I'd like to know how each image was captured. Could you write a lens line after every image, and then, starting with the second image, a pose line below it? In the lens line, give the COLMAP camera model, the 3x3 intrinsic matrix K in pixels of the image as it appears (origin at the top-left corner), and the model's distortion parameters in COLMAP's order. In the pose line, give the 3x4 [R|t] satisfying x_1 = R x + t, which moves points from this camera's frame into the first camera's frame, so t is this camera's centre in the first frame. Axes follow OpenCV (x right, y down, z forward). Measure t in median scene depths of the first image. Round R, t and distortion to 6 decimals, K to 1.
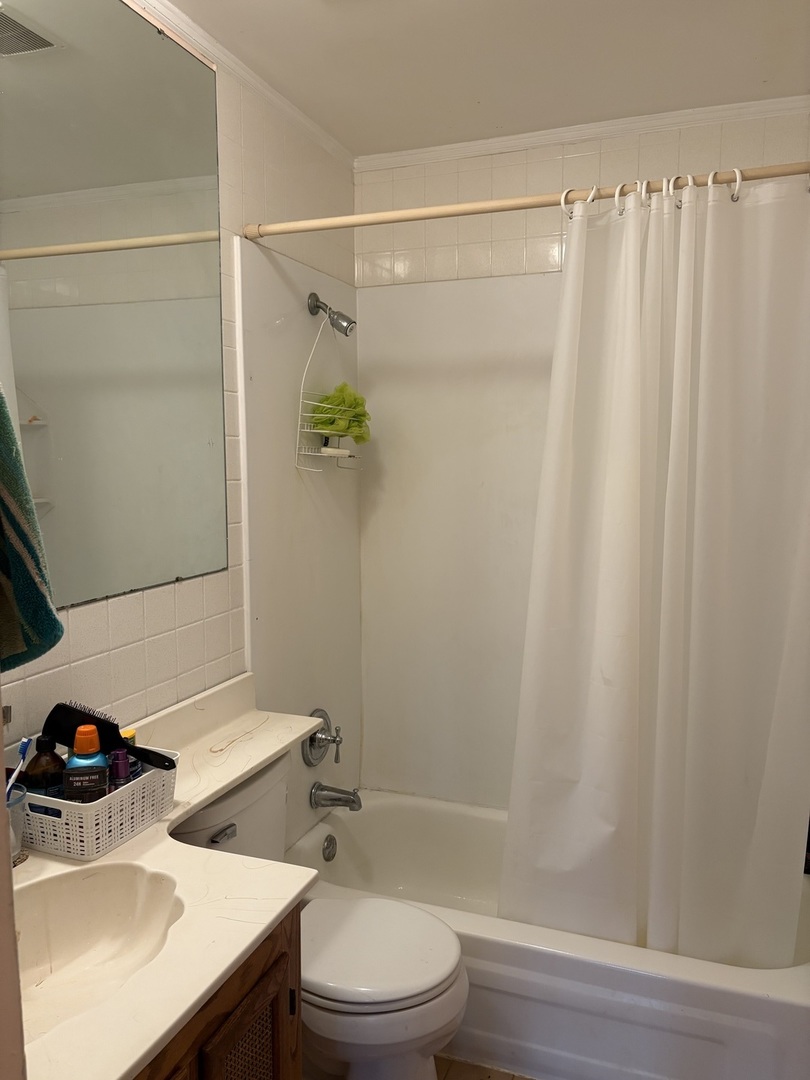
lens RADIAL K [[827.8, 0, 403.4], [0, 827.8, 542.8], [0, 0, 1]] dist [0.031349, -0.034182]
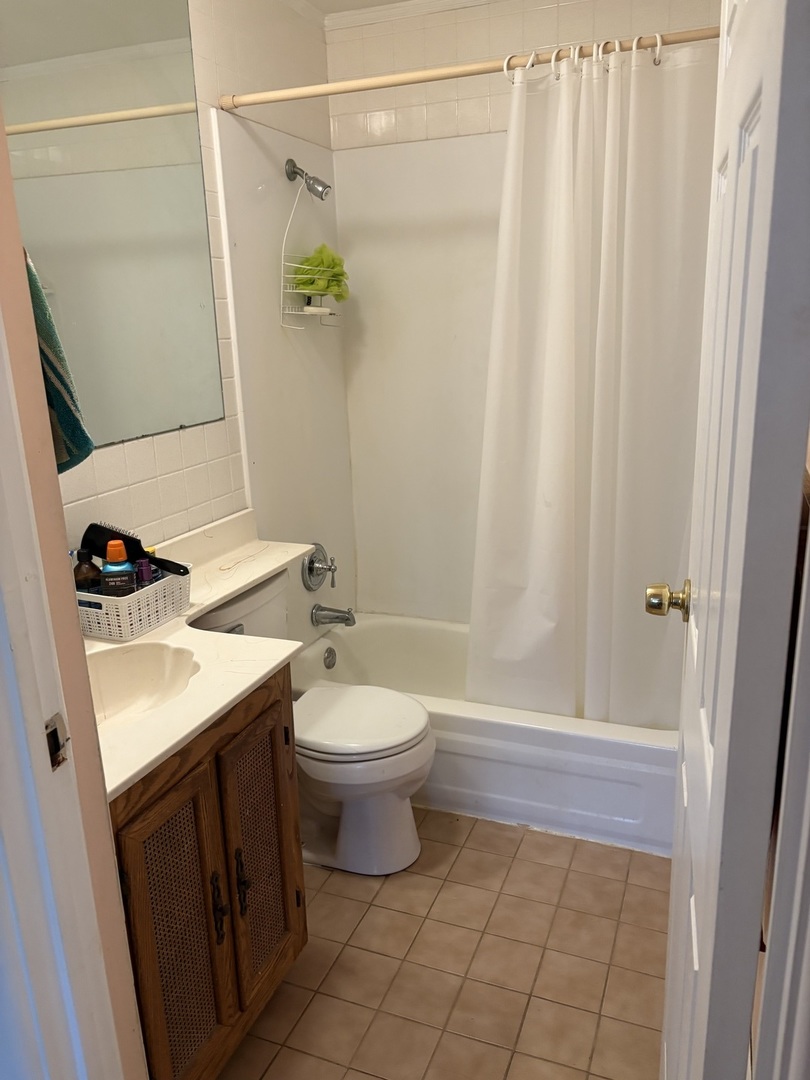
lens RADIAL K [[824.3, 0, 405.5], [0, 824.3, 538.1], [0, 0, 1]] dist [0.039391, -0.047878]
pose [[0.999494, -0.026254, -0.017974, 0.061275], [0.028814, 0.986471, 0.161383, 0.019713], [0.013494, -0.161819, 0.986728, -0.174186]]
